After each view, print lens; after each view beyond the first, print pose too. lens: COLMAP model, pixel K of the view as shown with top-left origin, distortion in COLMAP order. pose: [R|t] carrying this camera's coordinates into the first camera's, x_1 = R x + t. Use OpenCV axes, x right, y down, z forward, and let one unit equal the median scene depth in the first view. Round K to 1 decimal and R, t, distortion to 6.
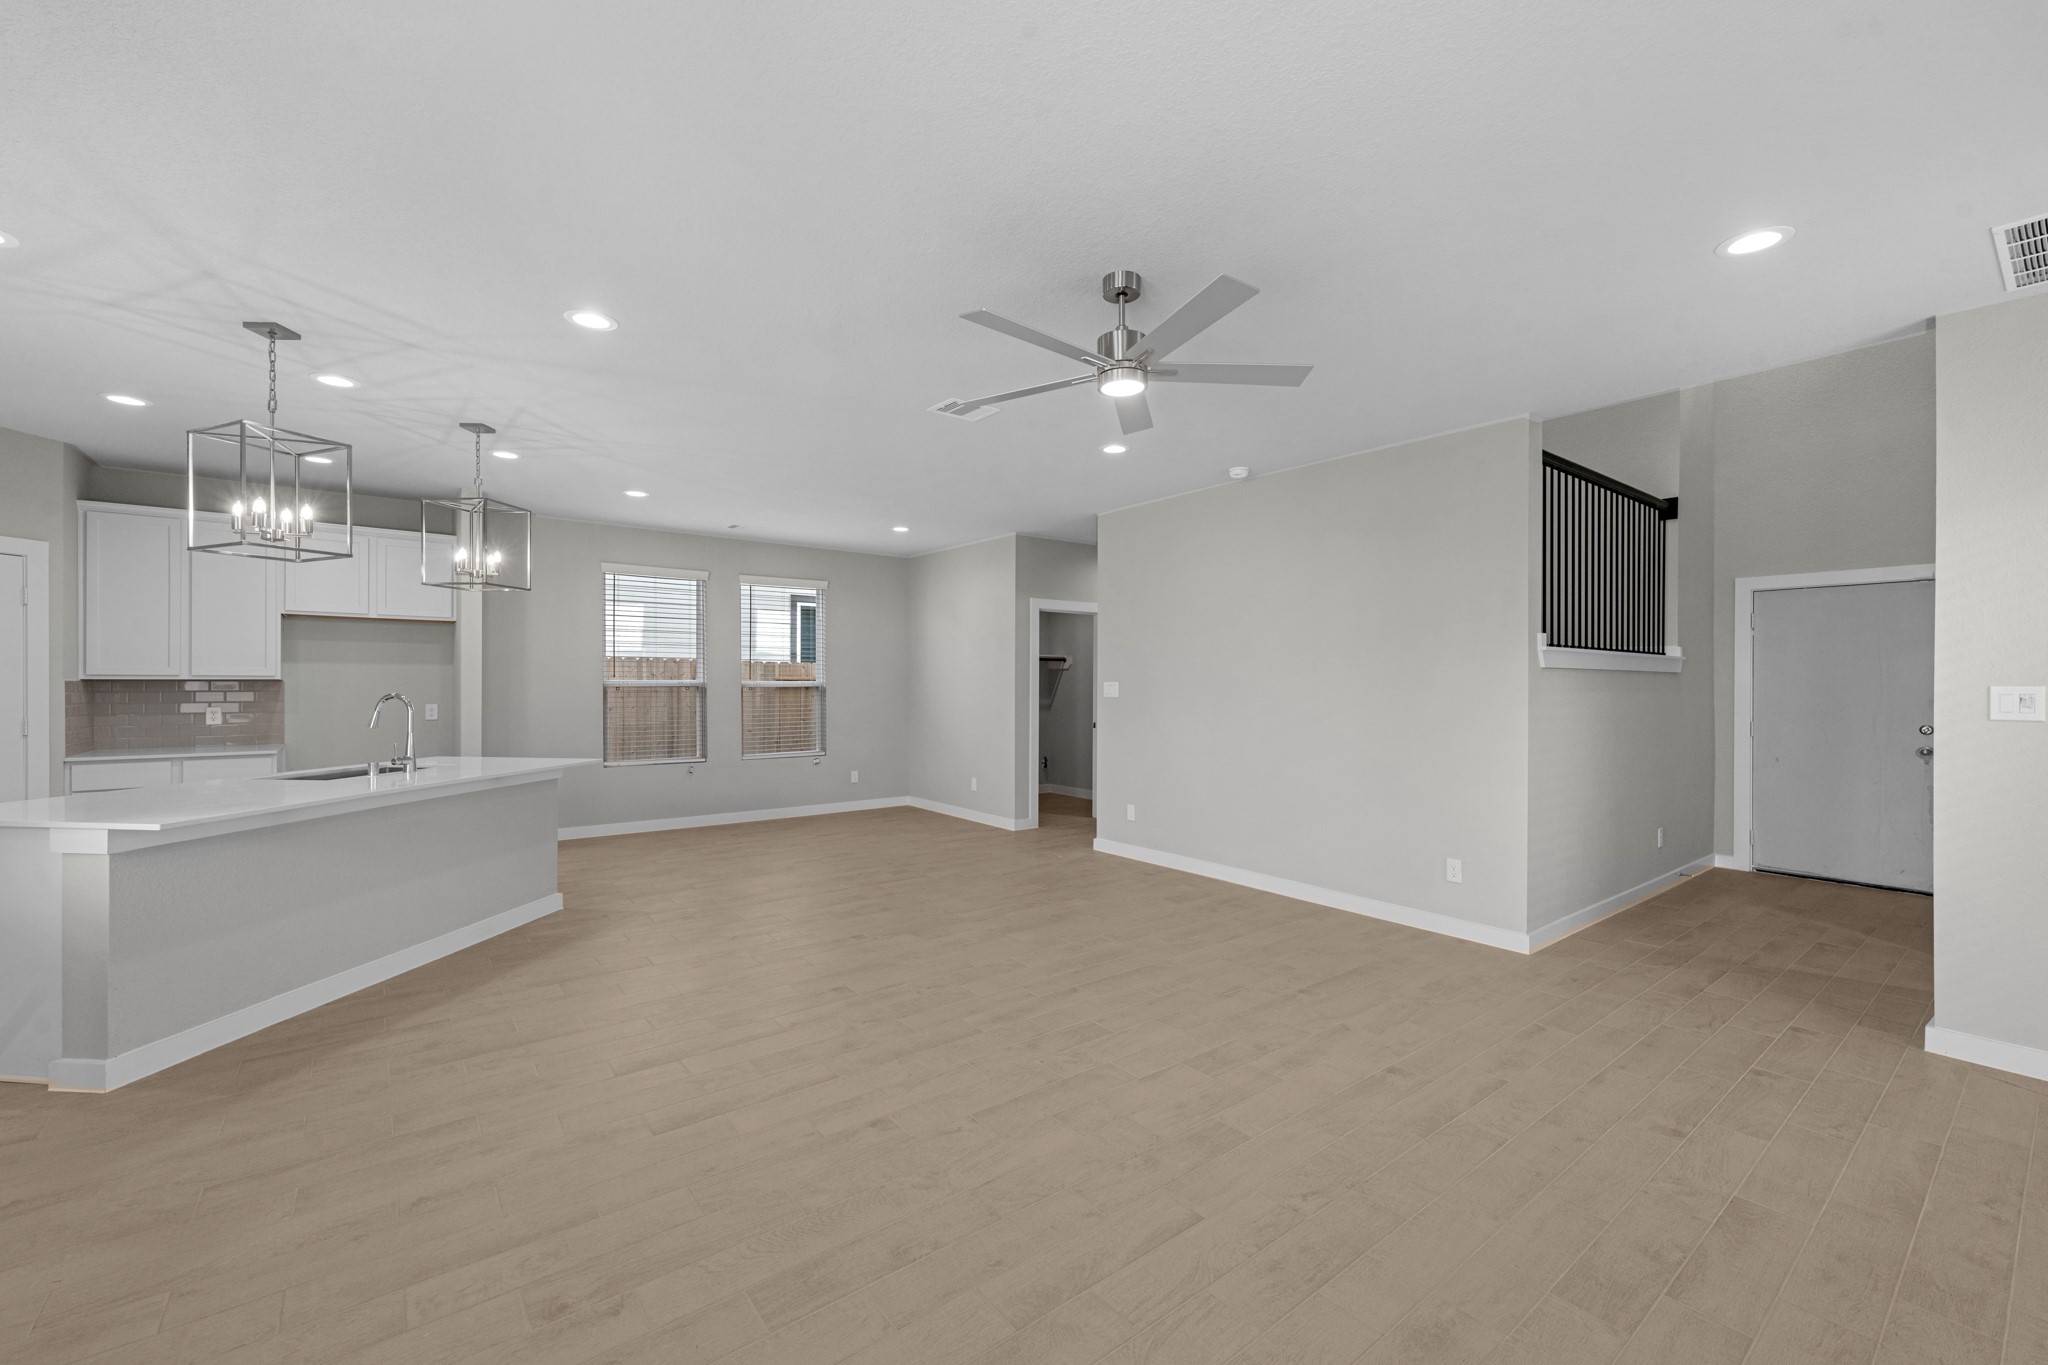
lens RADIAL K [[823.4, 0, 1017.3], [0, 823.4, 688.0], [0, 0, 1]] dist [0.008623, 0.000294]
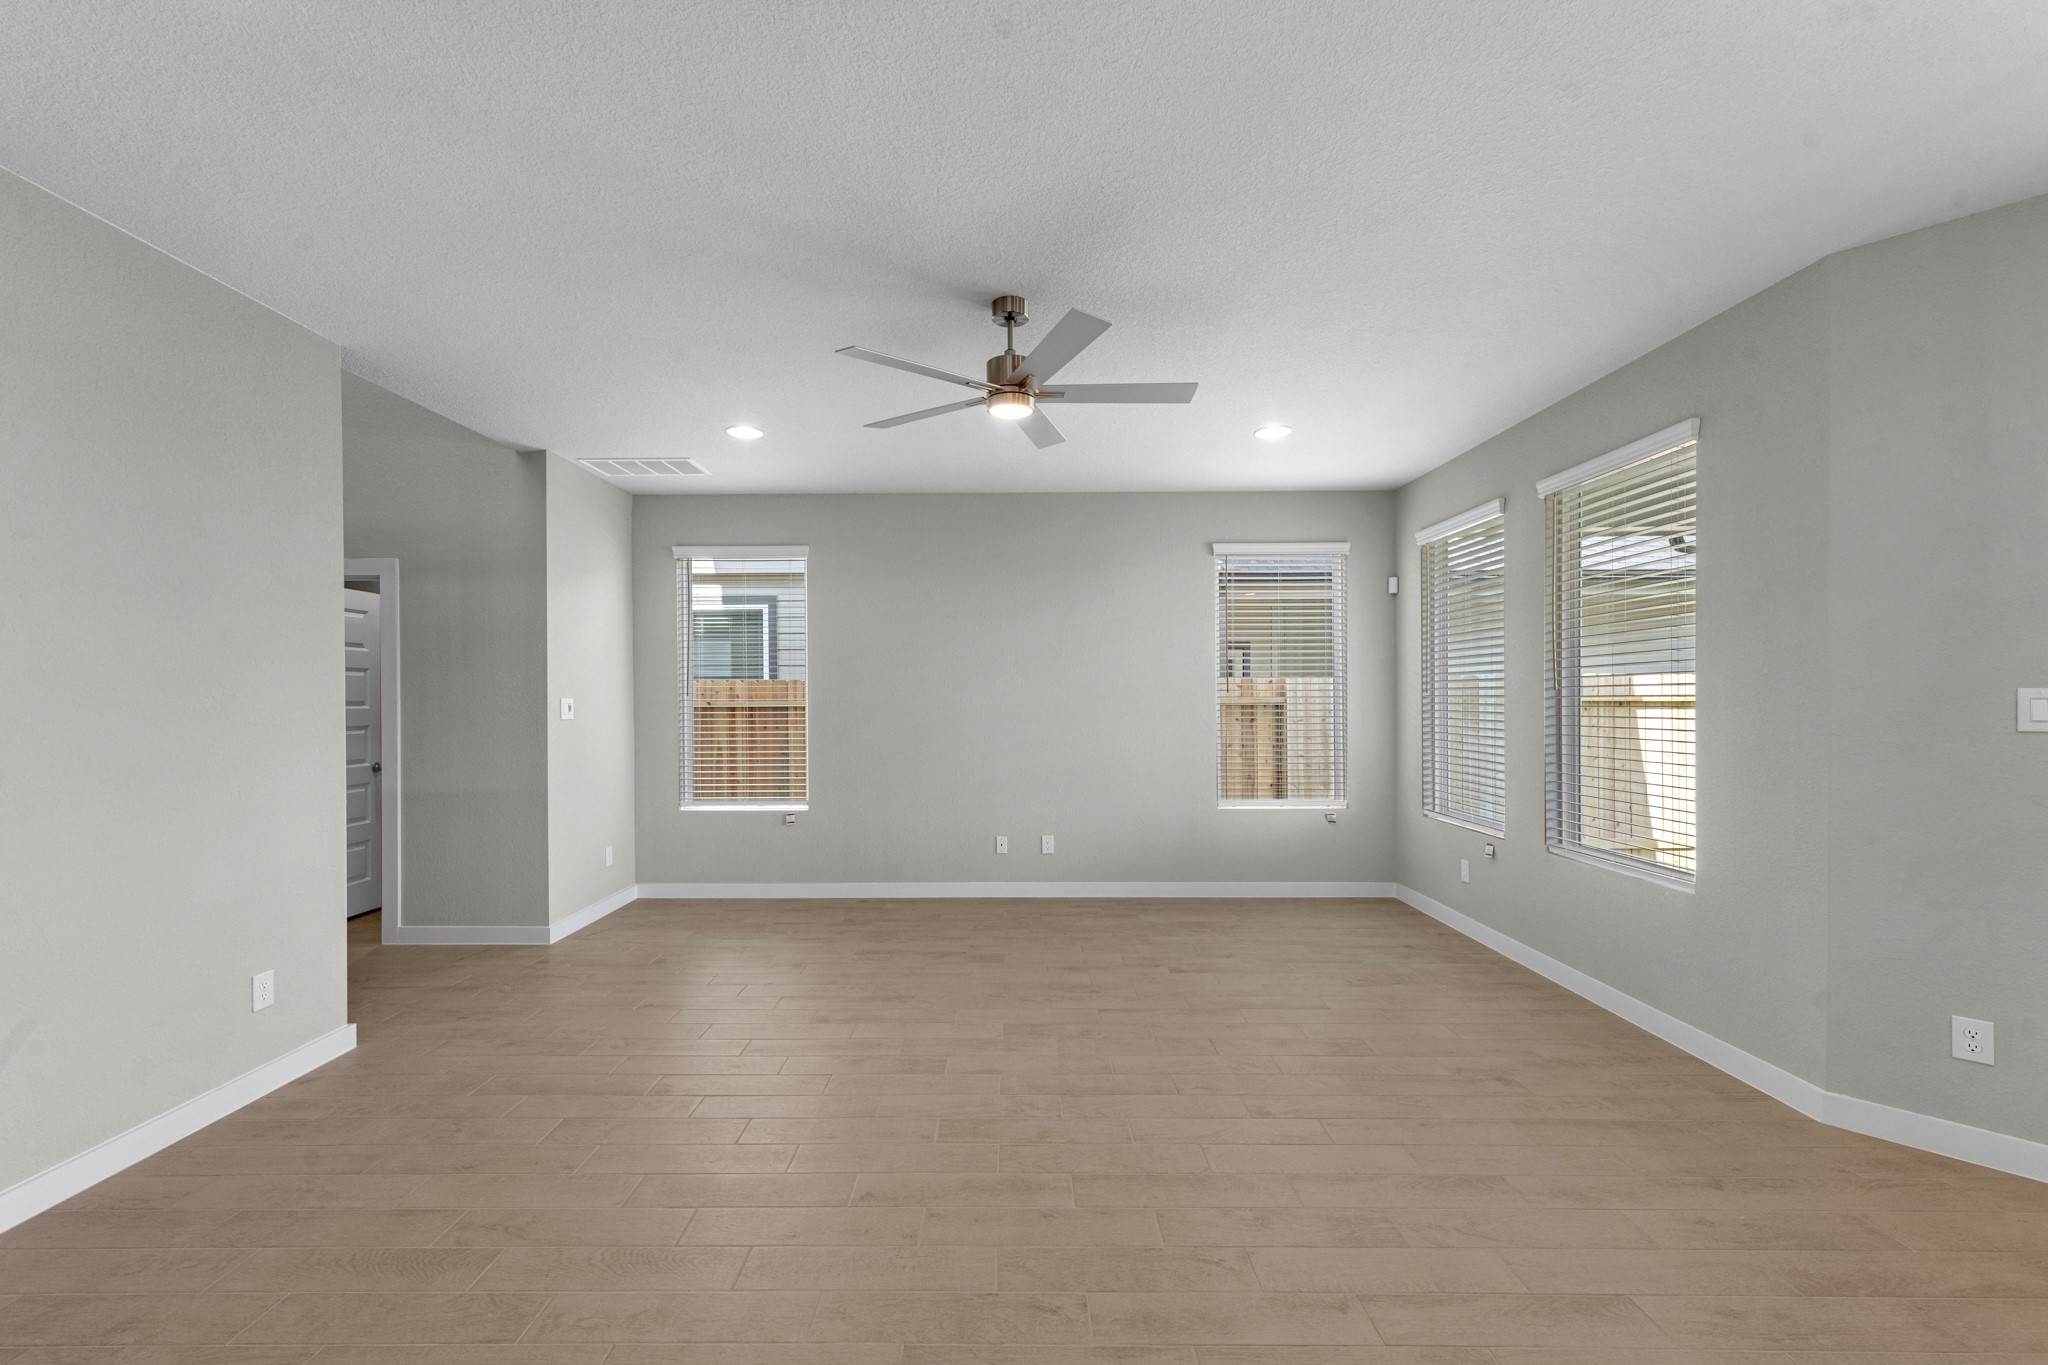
lens RADIAL K [[828.0, 0, 1007.2], [0, 828.0, 691.4], [0, 0, 1]] dist [0.001869, 0.000005]
pose [[-0.783746, 0.003303, 0.621073, -0.295767], [0.004055, 0.999992, -0.000201, -0.006471], [-0.621068, 0.002361, -0.783753, 1.053276]]
